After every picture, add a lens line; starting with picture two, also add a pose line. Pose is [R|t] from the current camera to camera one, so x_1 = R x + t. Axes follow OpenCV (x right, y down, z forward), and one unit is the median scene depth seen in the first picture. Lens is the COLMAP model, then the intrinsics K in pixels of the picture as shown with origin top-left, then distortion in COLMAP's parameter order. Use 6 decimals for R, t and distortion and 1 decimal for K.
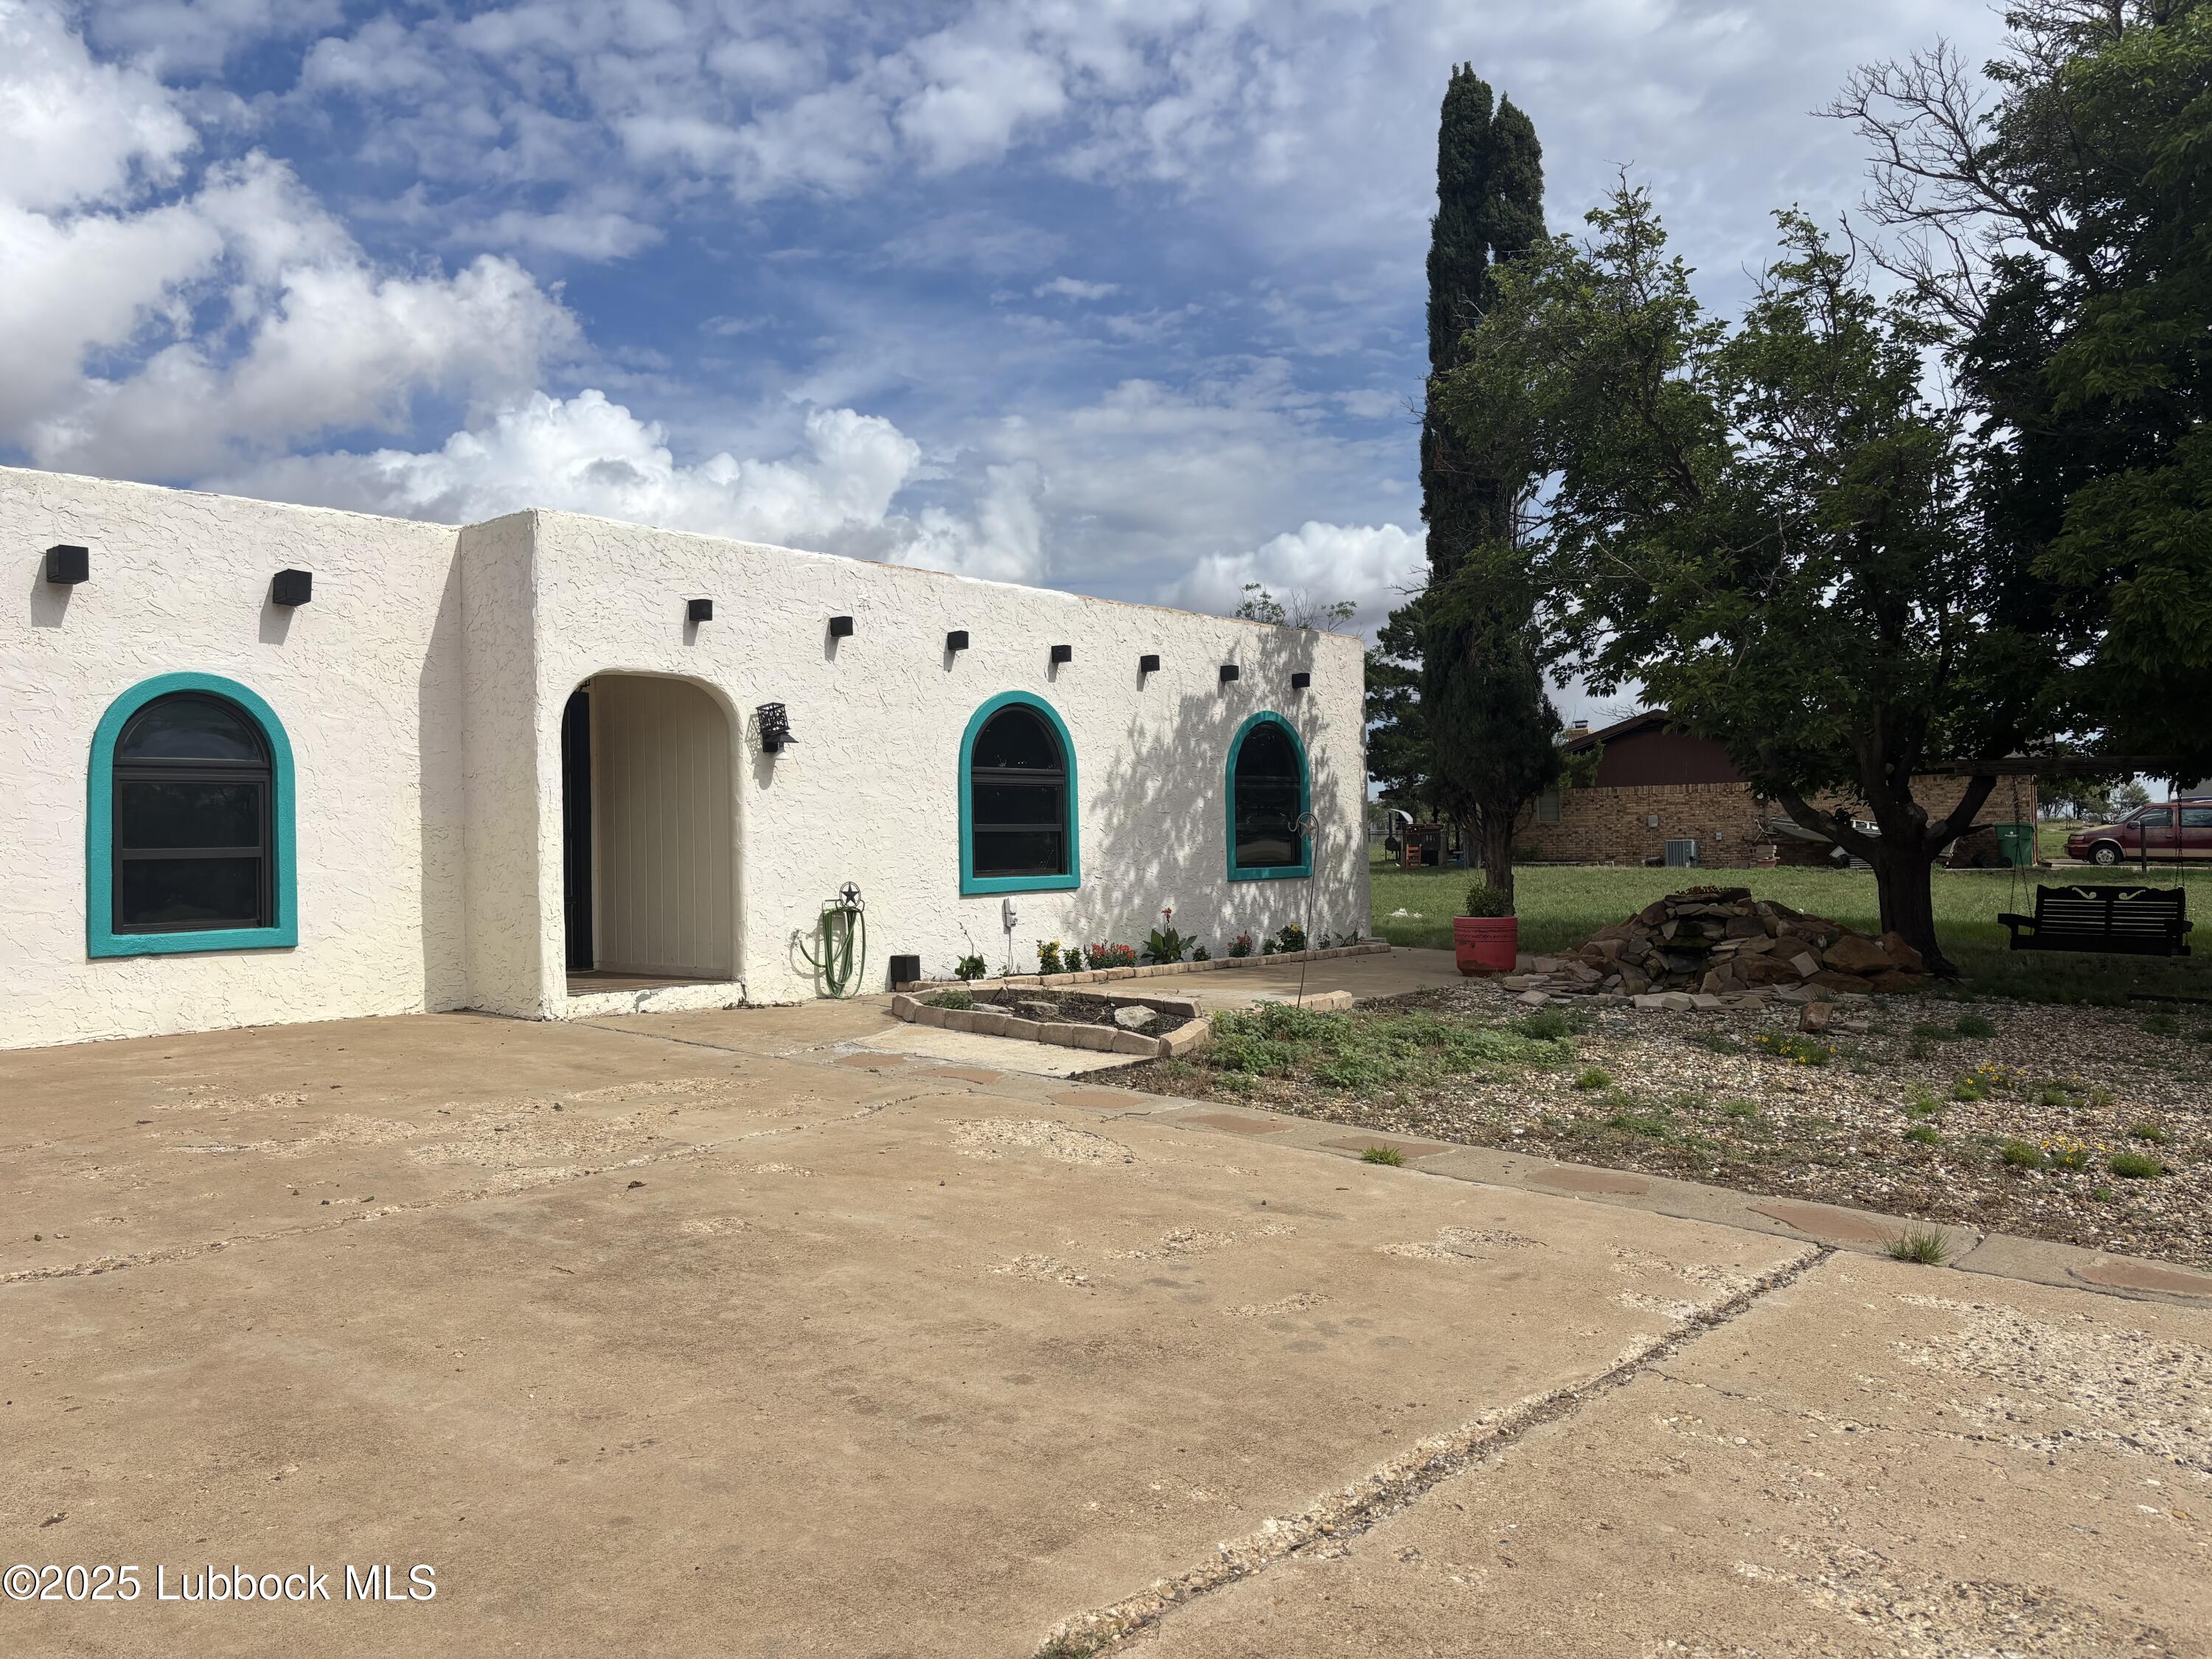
lens RADIAL K [[1664.4, 0, 1025.9], [0, 1664.4, 806.8], [0, 0, 1]] dist [0.038781, -0.042446]
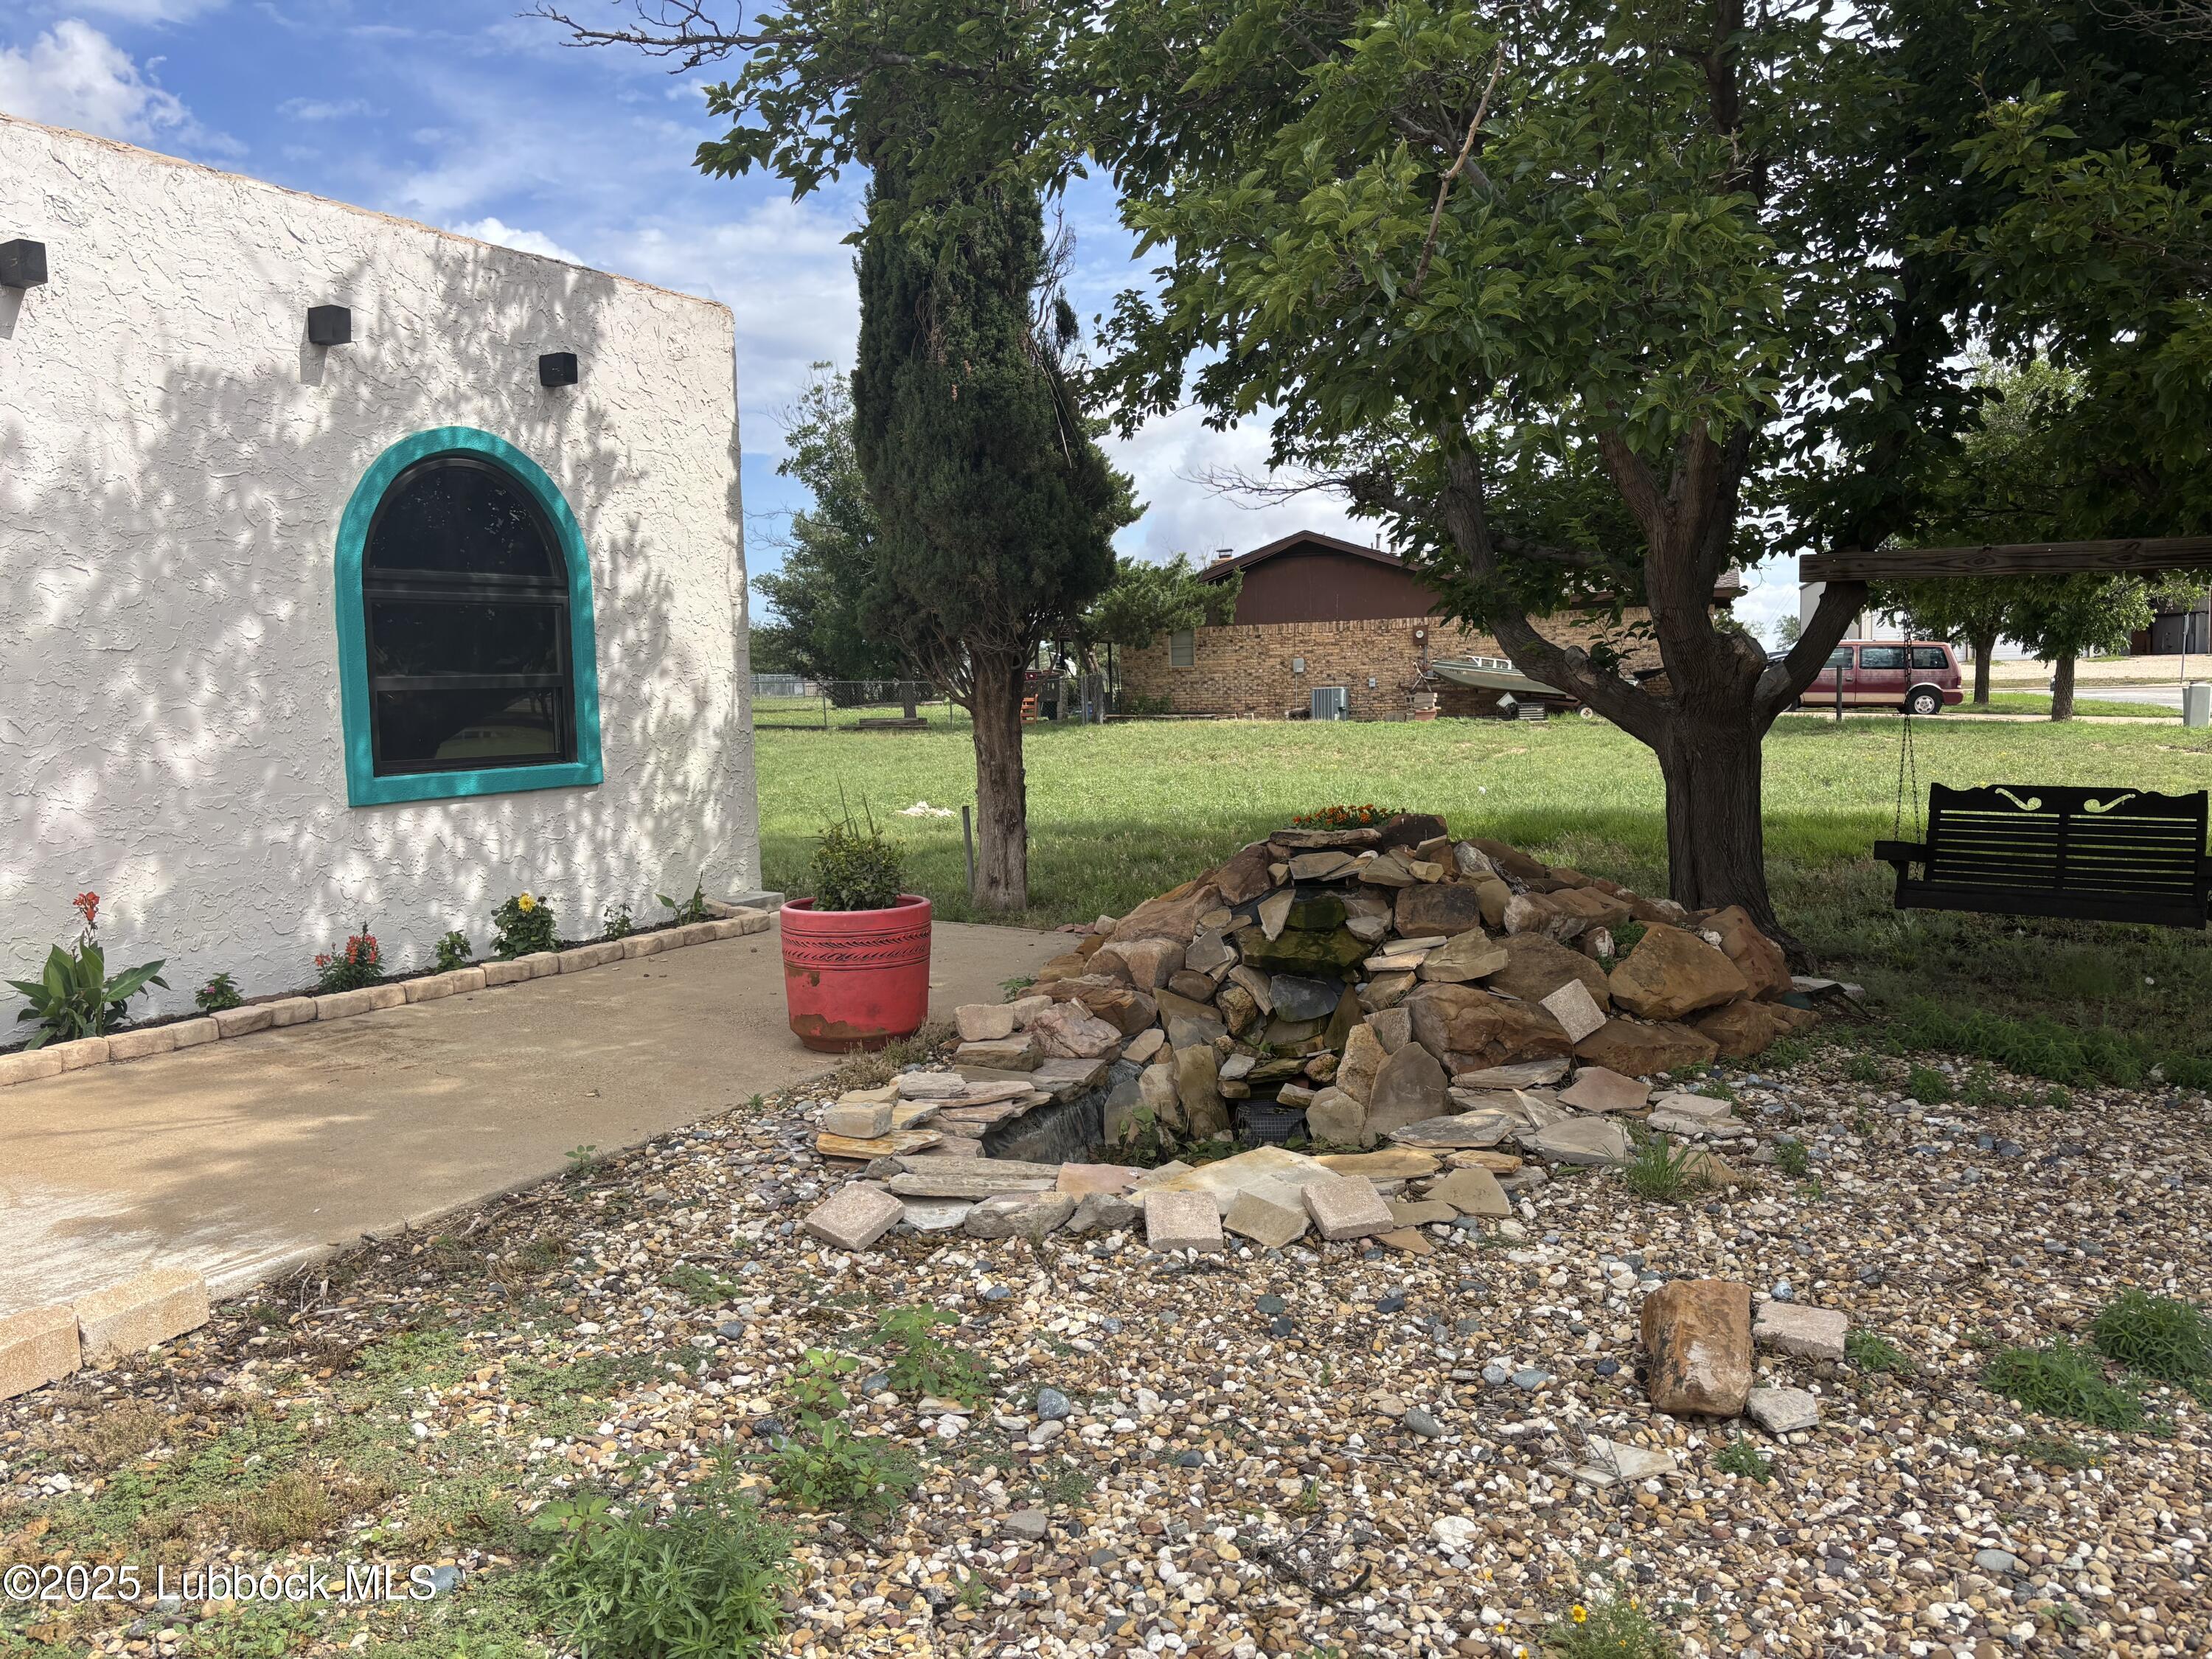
lens RADIAL K [[1413.3, 0, 1087.6], [0, 1413.3, 815.5], [0, 0, 1]] dist [0.024255, -0.006891]
pose [[0.980465, -0.025436, 0.195041, 0.237845], [0.002943, 0.993389, 0.114761, 0.003327], [-0.196671, -0.111945, 0.974058, 0.584388]]
